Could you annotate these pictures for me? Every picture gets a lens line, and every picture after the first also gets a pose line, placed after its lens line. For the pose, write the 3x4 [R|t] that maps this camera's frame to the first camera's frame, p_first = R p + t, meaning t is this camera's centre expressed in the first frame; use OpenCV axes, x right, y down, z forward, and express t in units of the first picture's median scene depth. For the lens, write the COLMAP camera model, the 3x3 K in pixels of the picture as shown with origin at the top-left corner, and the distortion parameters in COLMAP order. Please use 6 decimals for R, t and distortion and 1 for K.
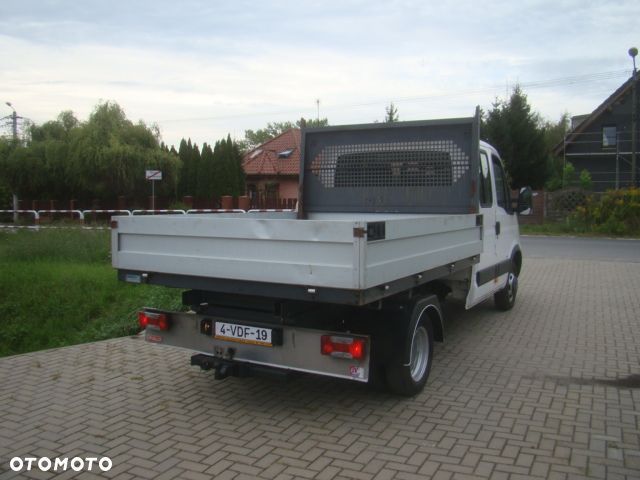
lens RADIAL K [[588.9, 0, 326.4], [0, 588.9, 228.6], [0, 0, 1]] dist [-0.177910, 0.122628]
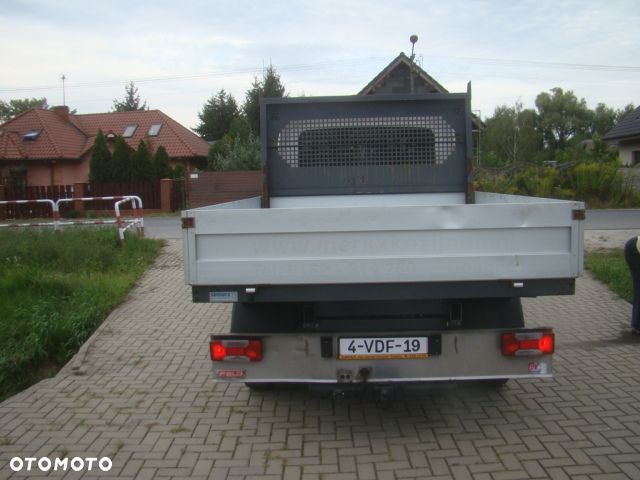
lens RADIAL K [[588.9, 0, 326.4], [0, 588.9, 228.6], [0, 0, 1]] dist [-0.177910, 0.122628]
pose [[0.895914, -0.061837, 0.439903, -0.465697], [0.047845, 0.997936, 0.042837, -0.019607], [-0.441644, -0.017332, 0.897023, 0.259715]]
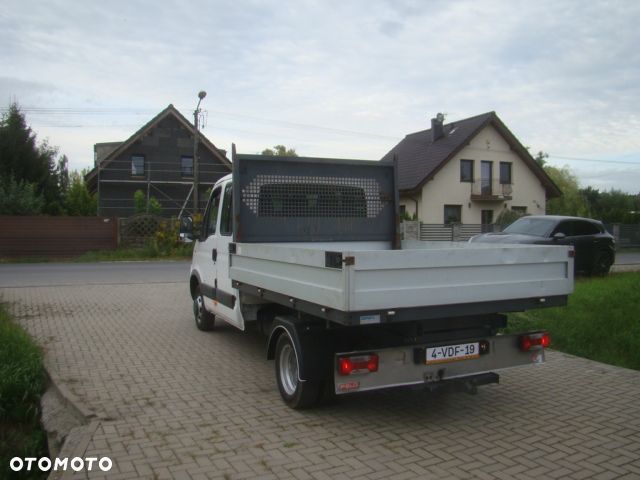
lens RADIAL K [[588.9, 0, 326.4], [0, 588.9, 228.6], [0, 0, 1]] dist [-0.177910, 0.122628]
pose [[0.594584, -0.005109, 0.804018, -0.968356], [0.039474, 0.998959, -0.022843, -0.032240], [-0.803064, 0.045320, 0.594167, 0.442068]]
